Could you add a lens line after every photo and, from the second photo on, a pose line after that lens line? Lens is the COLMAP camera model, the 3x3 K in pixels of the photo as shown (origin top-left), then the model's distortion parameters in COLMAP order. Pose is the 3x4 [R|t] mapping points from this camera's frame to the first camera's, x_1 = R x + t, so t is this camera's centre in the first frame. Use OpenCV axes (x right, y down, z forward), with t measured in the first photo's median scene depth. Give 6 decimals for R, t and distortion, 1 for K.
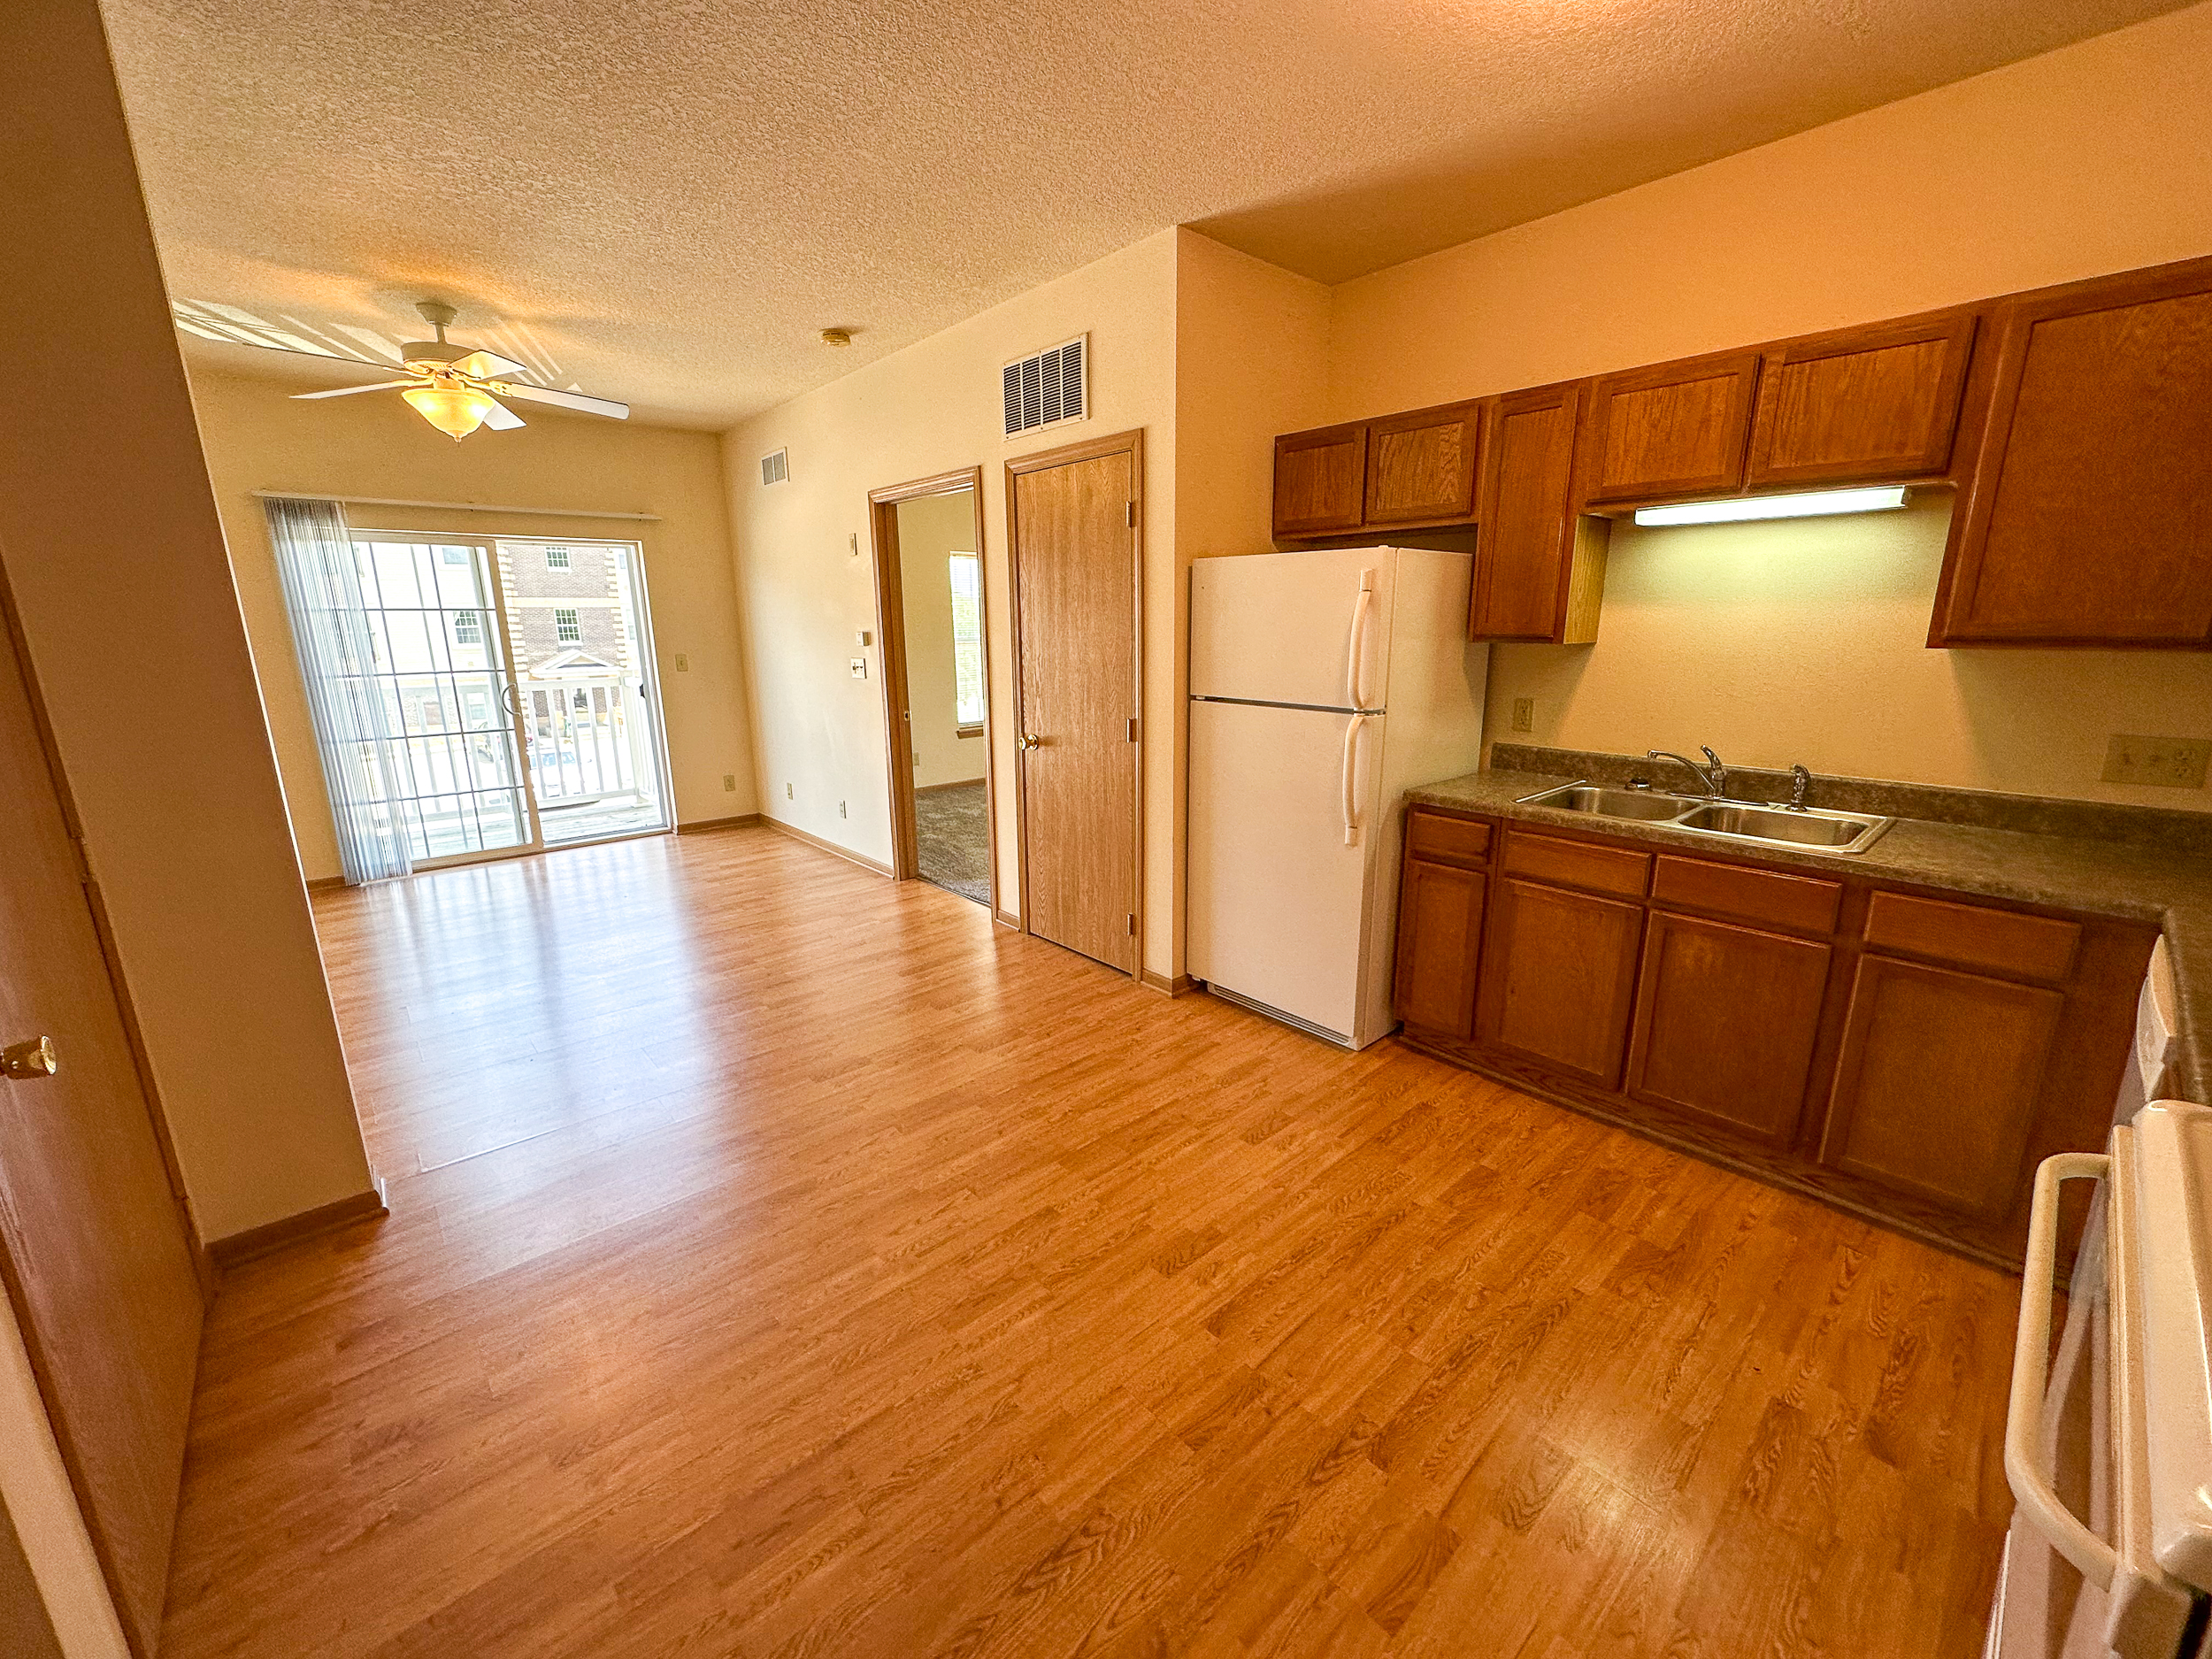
lens RADIAL K [[893.0, 0, 1065.1], [0, 893.0, 830.4], [0, 0, 1]] dist [0.000287, -0.000298]
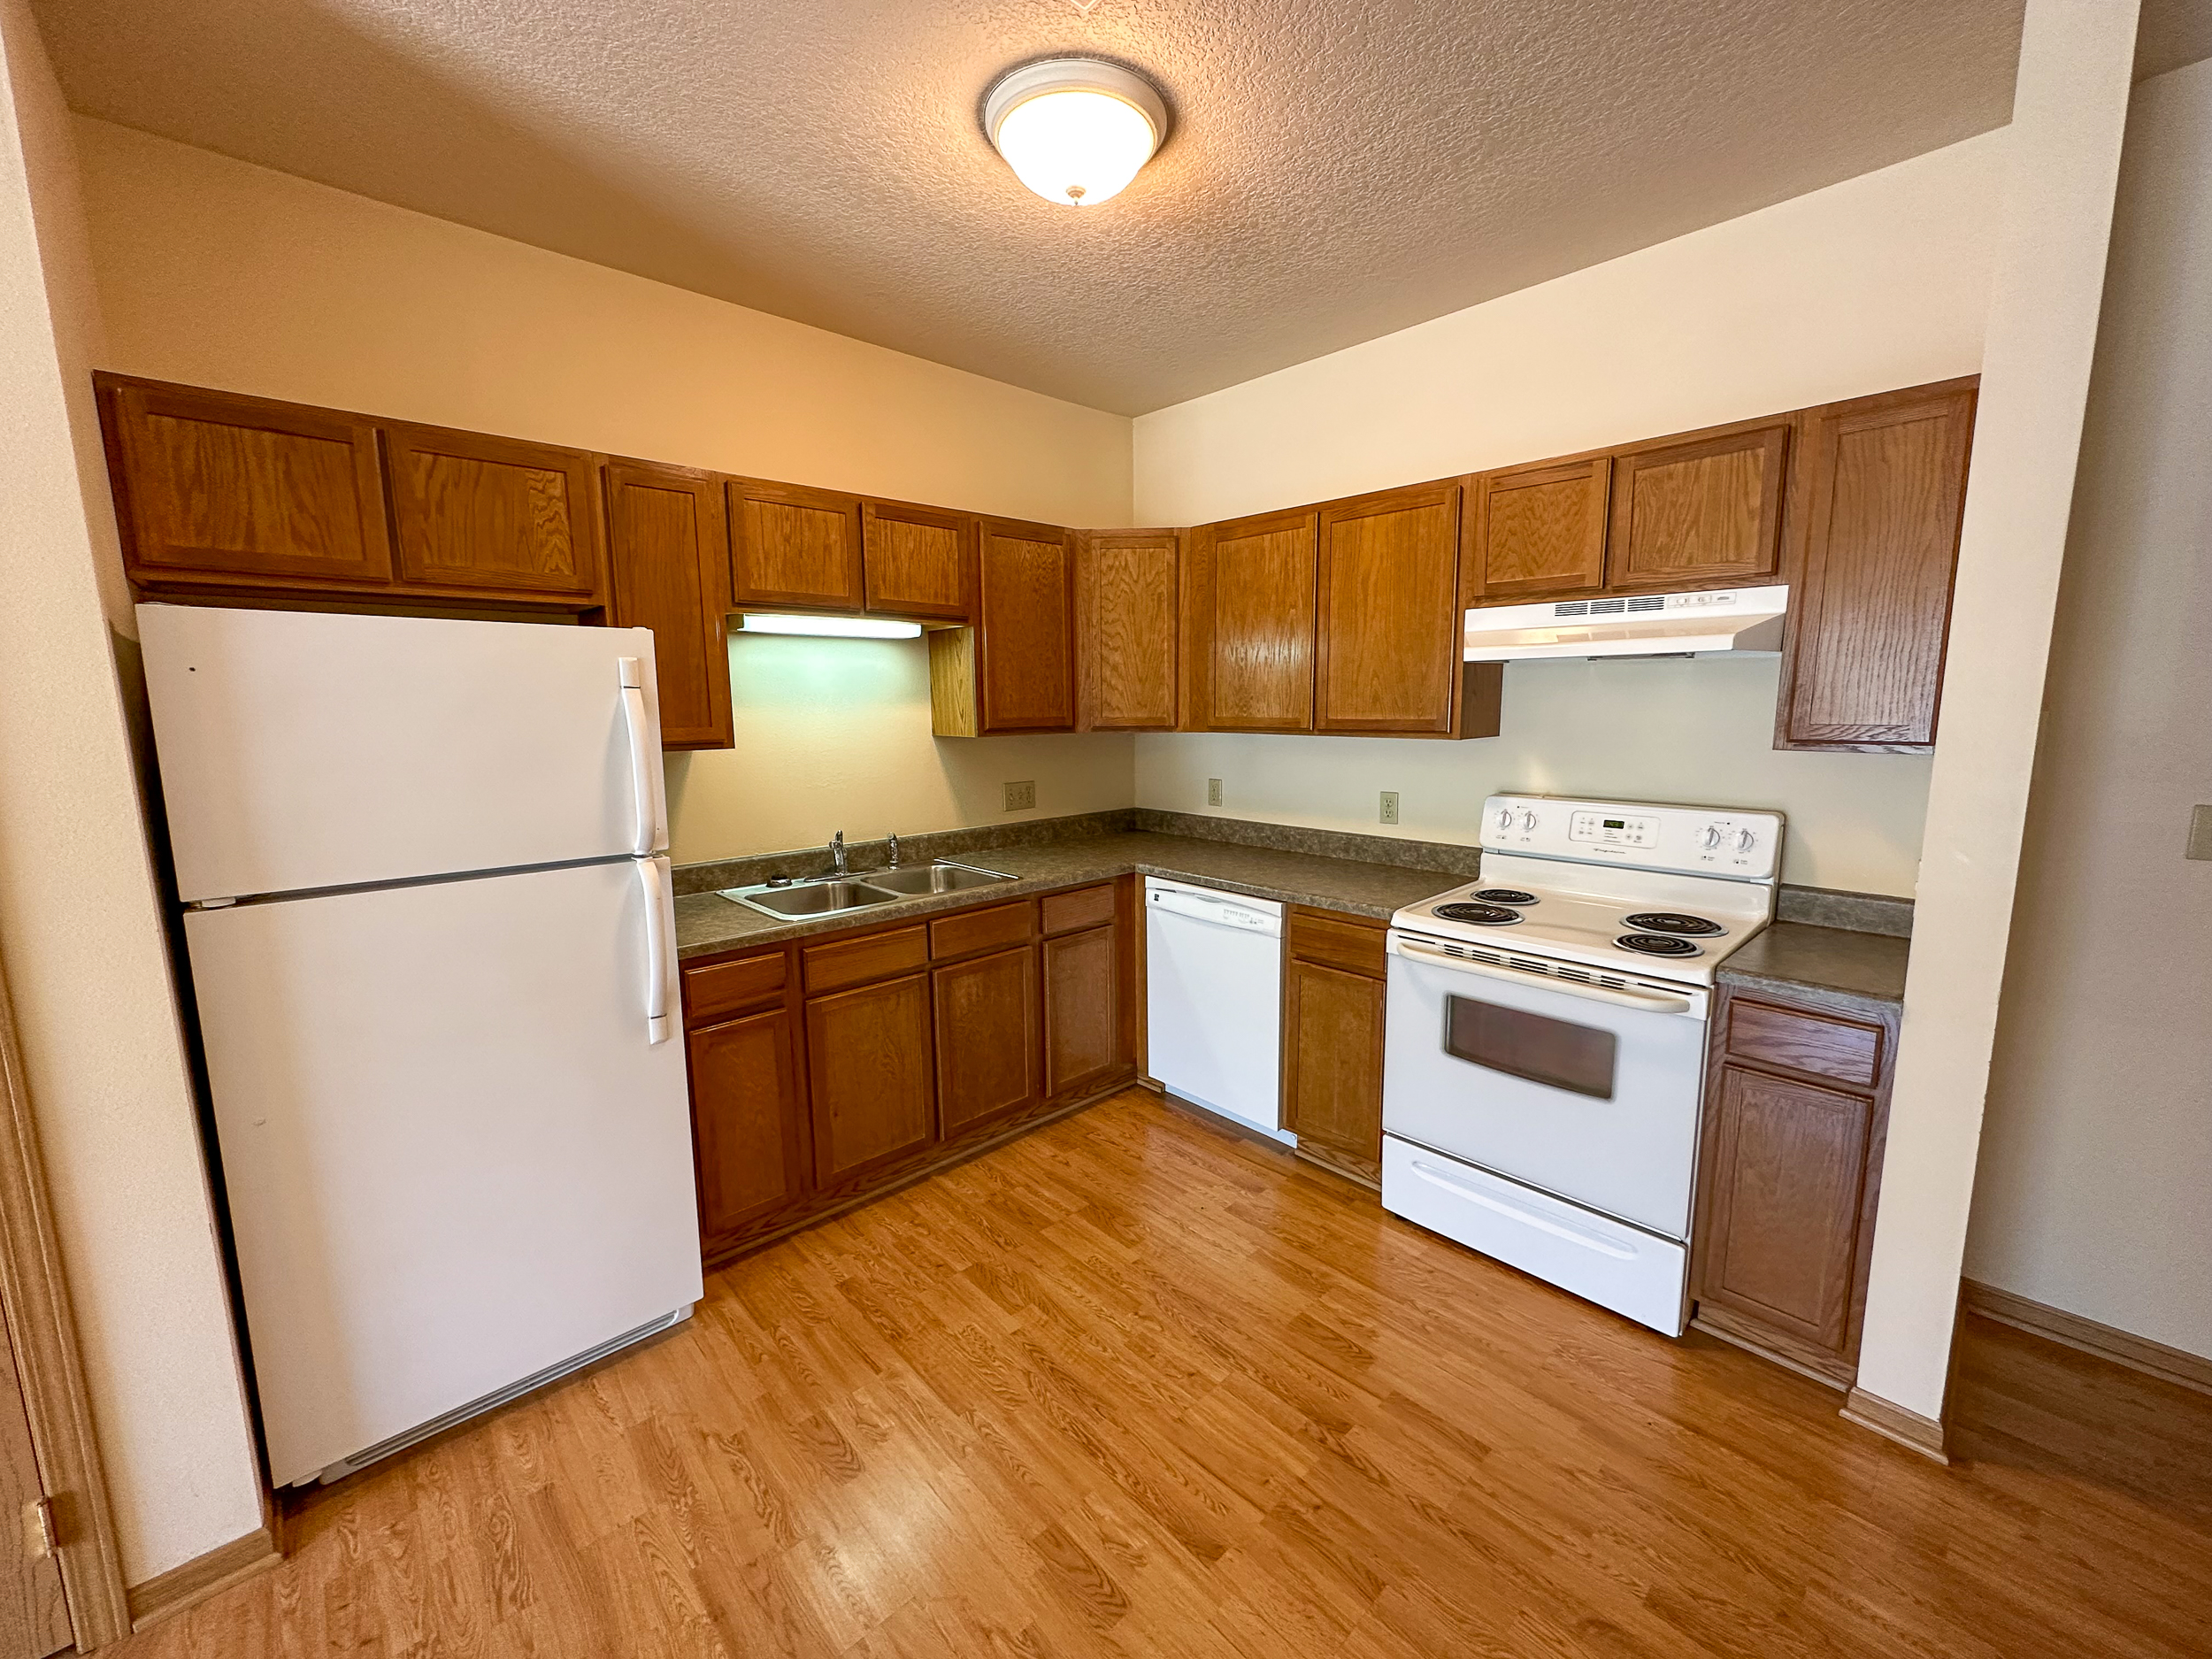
lens RADIAL K [[893.0, 0, 1133.2], [0, 893.0, 826.6], [0, 0, 1]] dist [0.000287, -0.000298]
pose [[-0.073458, -0.126747, 0.989211, -0.469443], [0.248333, 0.958324, 0.141230, -0.188176], [-0.965885, 0.256028, -0.038921, 0.773832]]
